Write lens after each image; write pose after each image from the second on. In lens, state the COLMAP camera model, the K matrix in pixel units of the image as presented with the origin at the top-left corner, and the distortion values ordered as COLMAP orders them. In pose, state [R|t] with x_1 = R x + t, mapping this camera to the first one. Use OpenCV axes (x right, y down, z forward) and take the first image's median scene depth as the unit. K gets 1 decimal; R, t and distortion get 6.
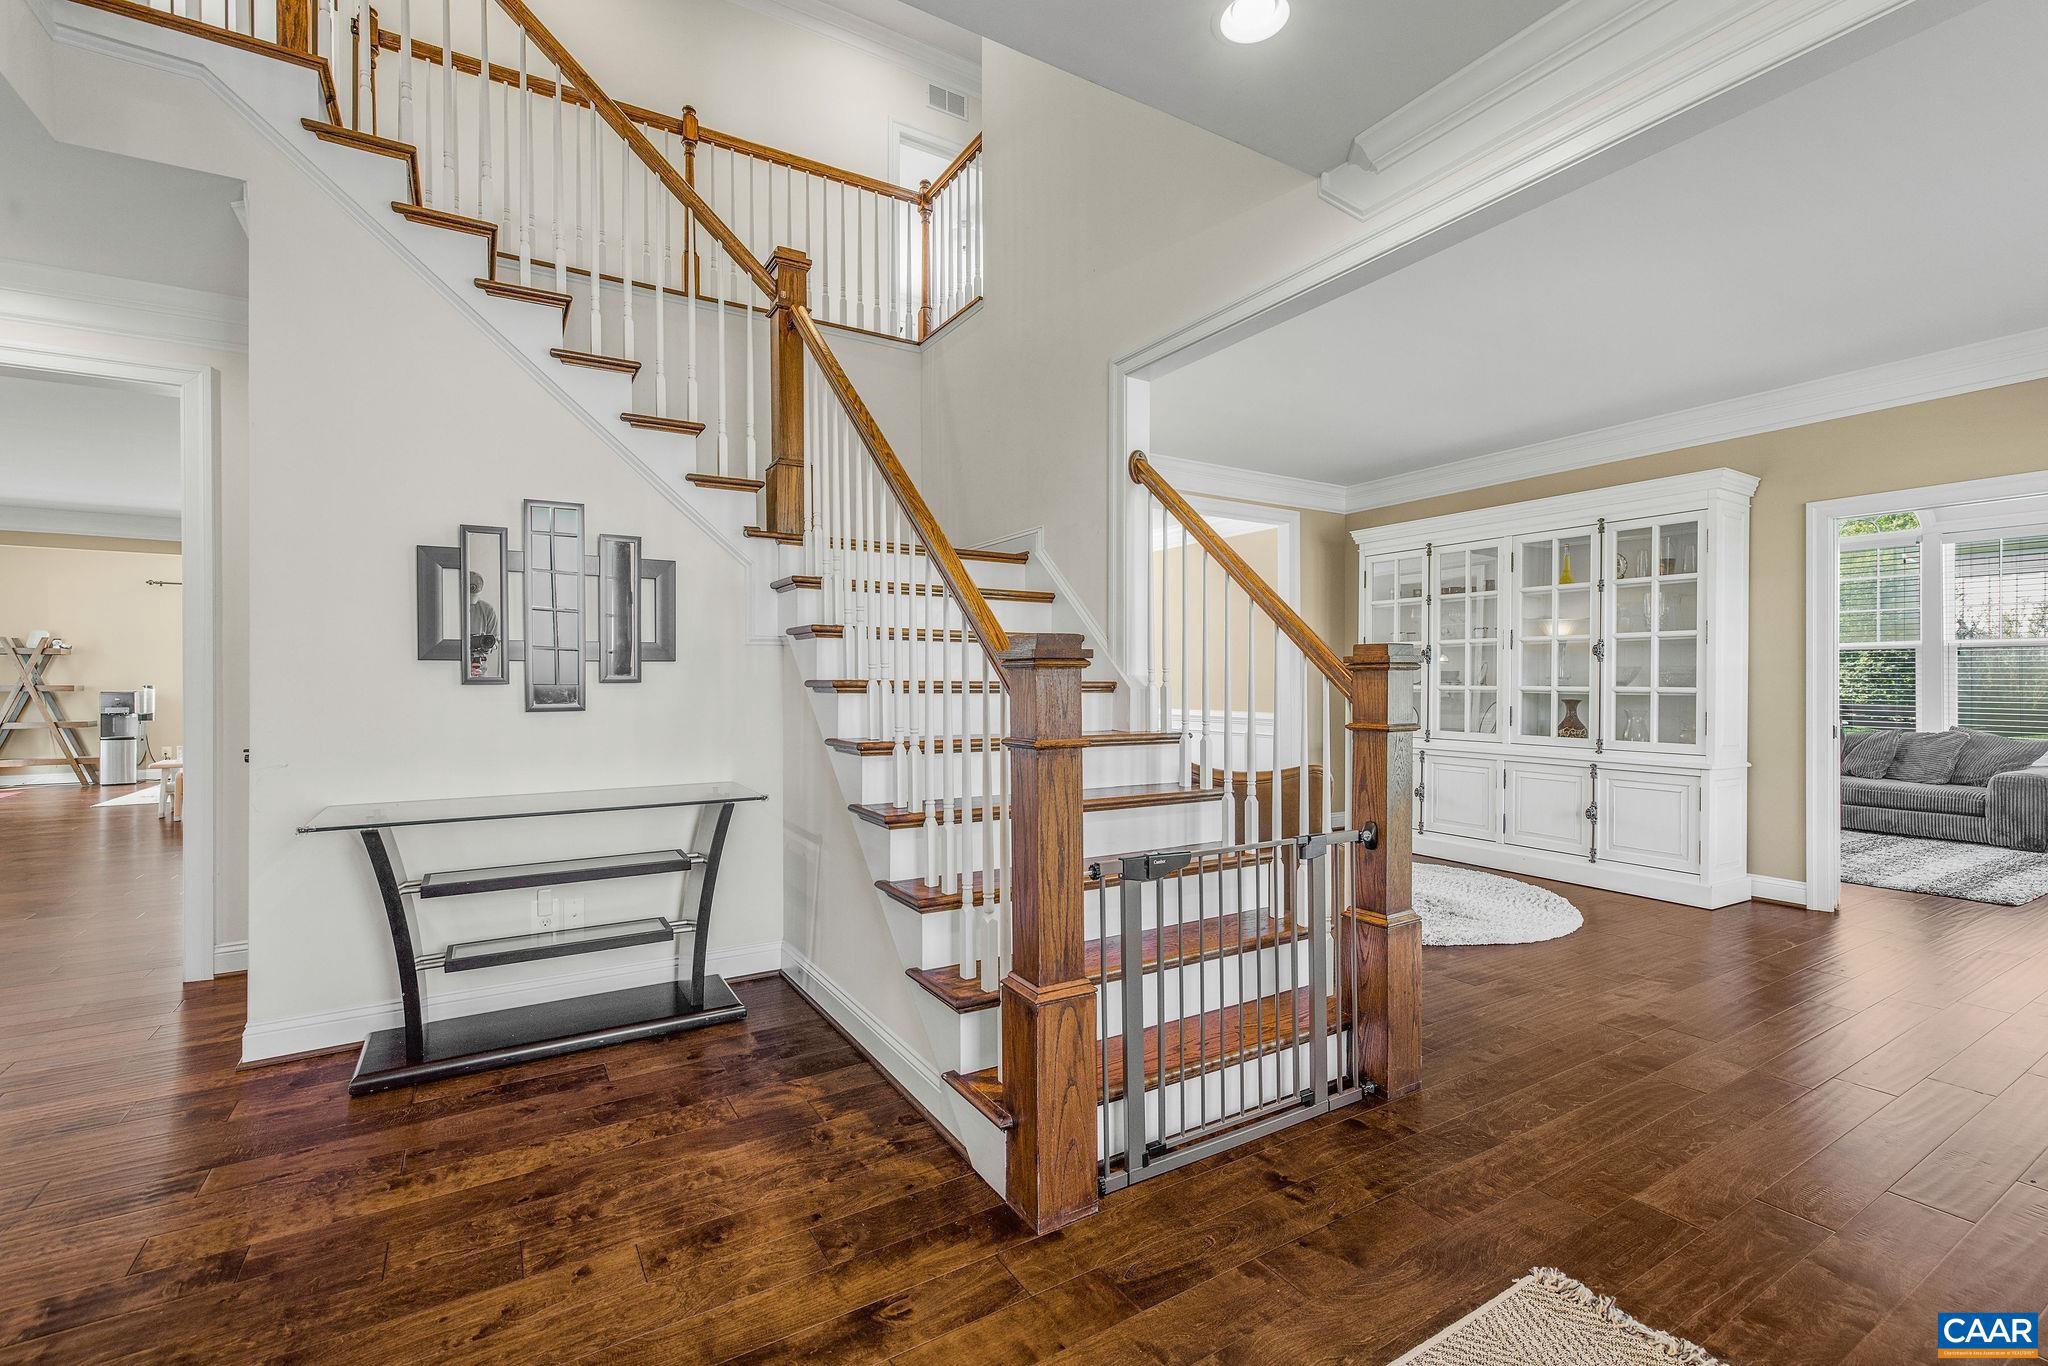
lens RADIAL K [[868.7, 0, 1040.8], [0, 868.7, 678.5], [0, 0, 1]] dist [0.003140, 0.000387]
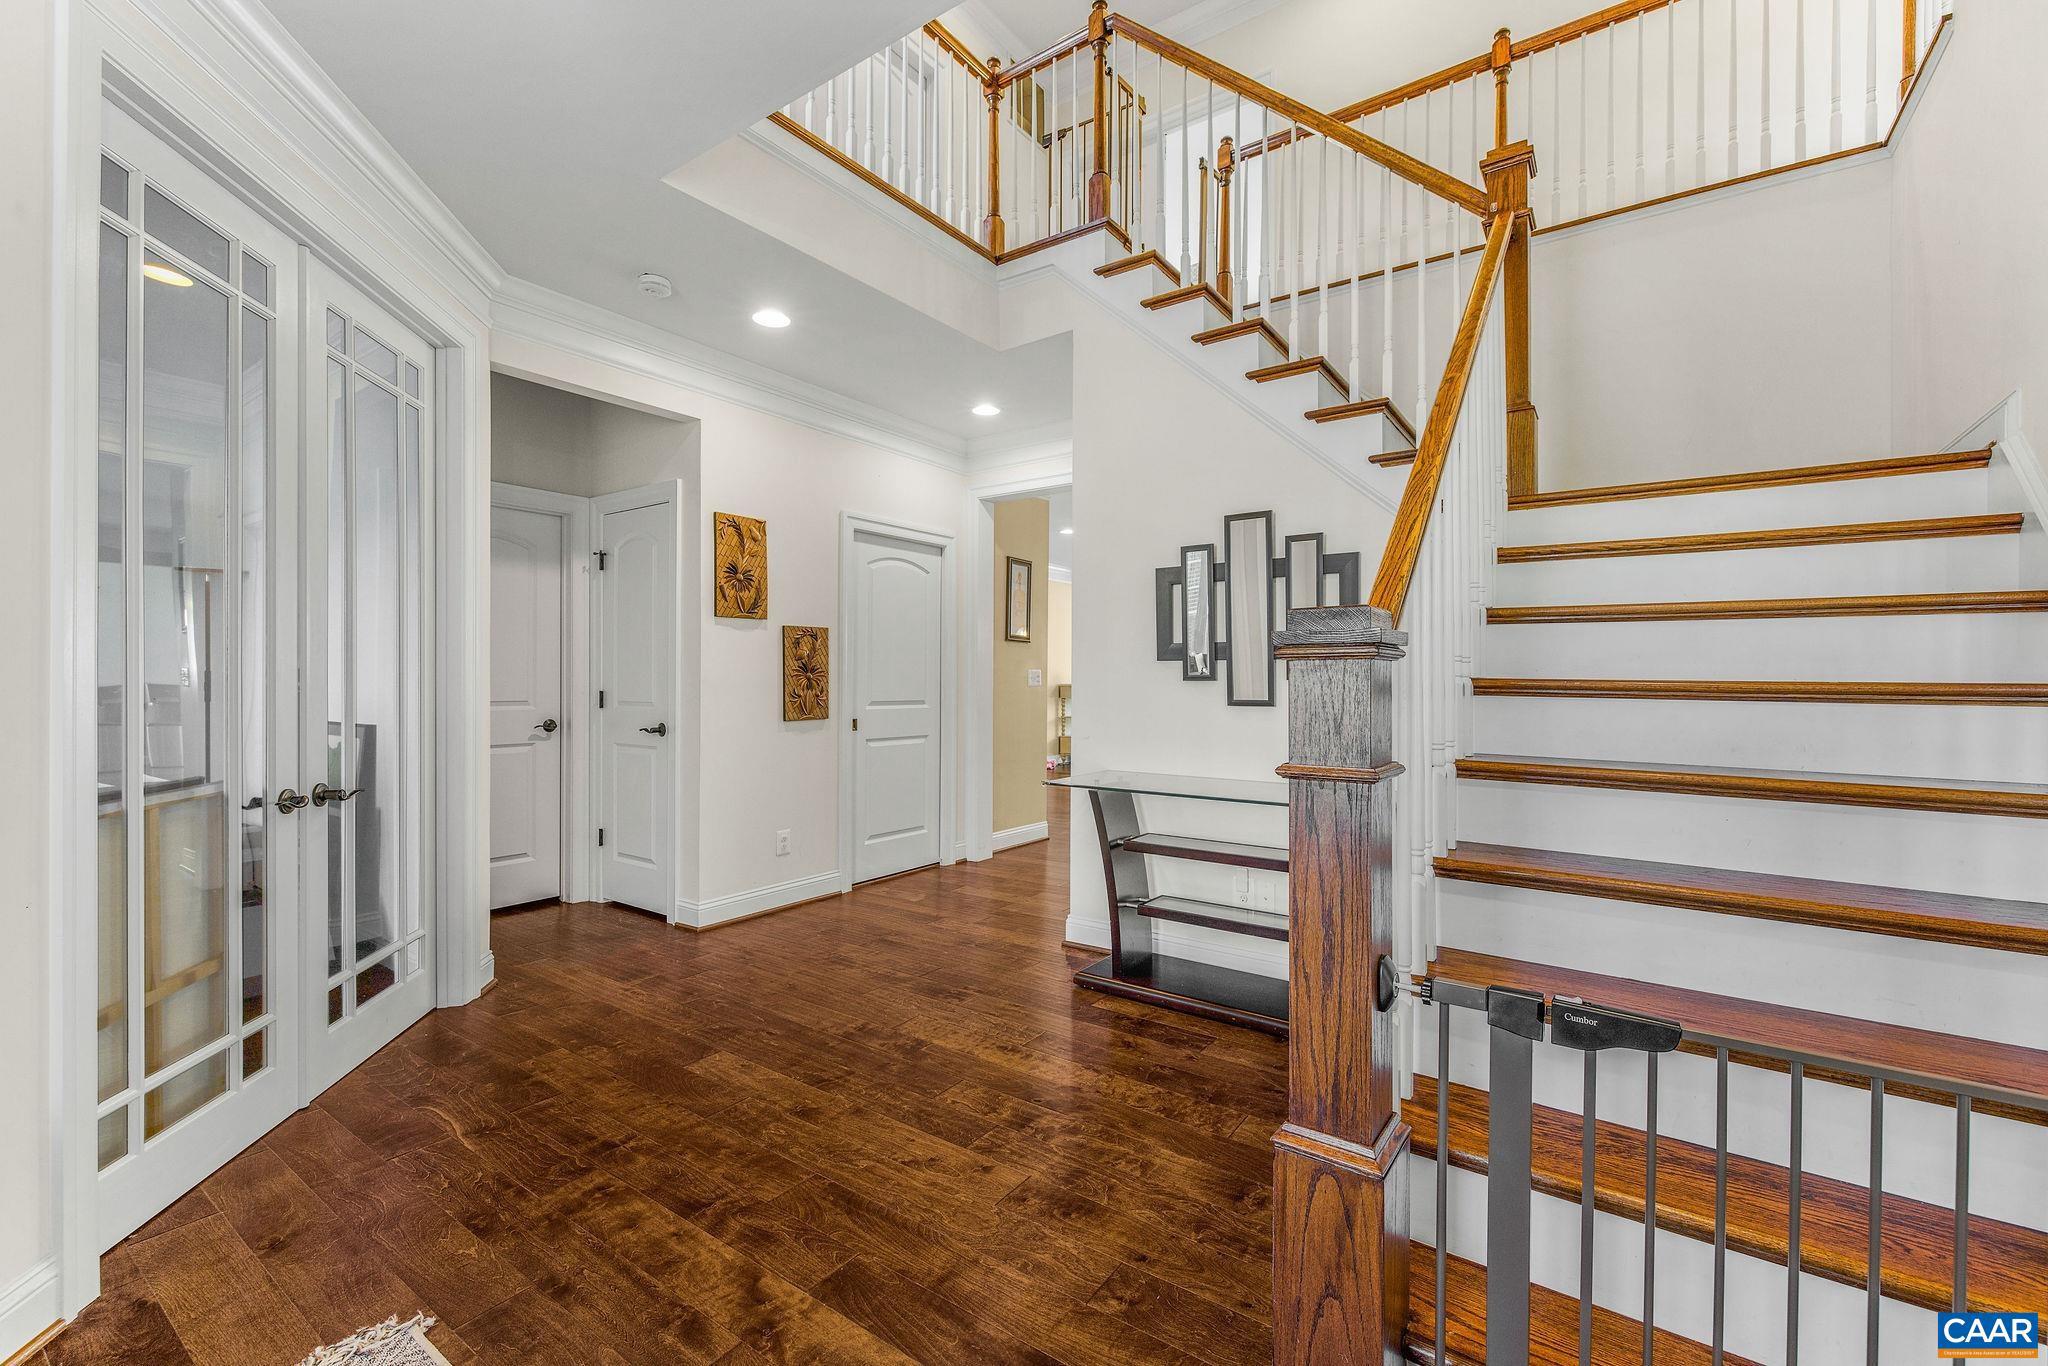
lens RADIAL K [[868.7, 0, 1035.0], [0, 868.7, 676.2], [0, 0, 1]] dist [0.003140, 0.000387]
pose [[0.397239, 0.002573, -0.917711, 0.412413], [-0.003880, 0.999992, 0.001125, 0.000311], [0.917707, 0.003114, 0.397246, 0.400834]]
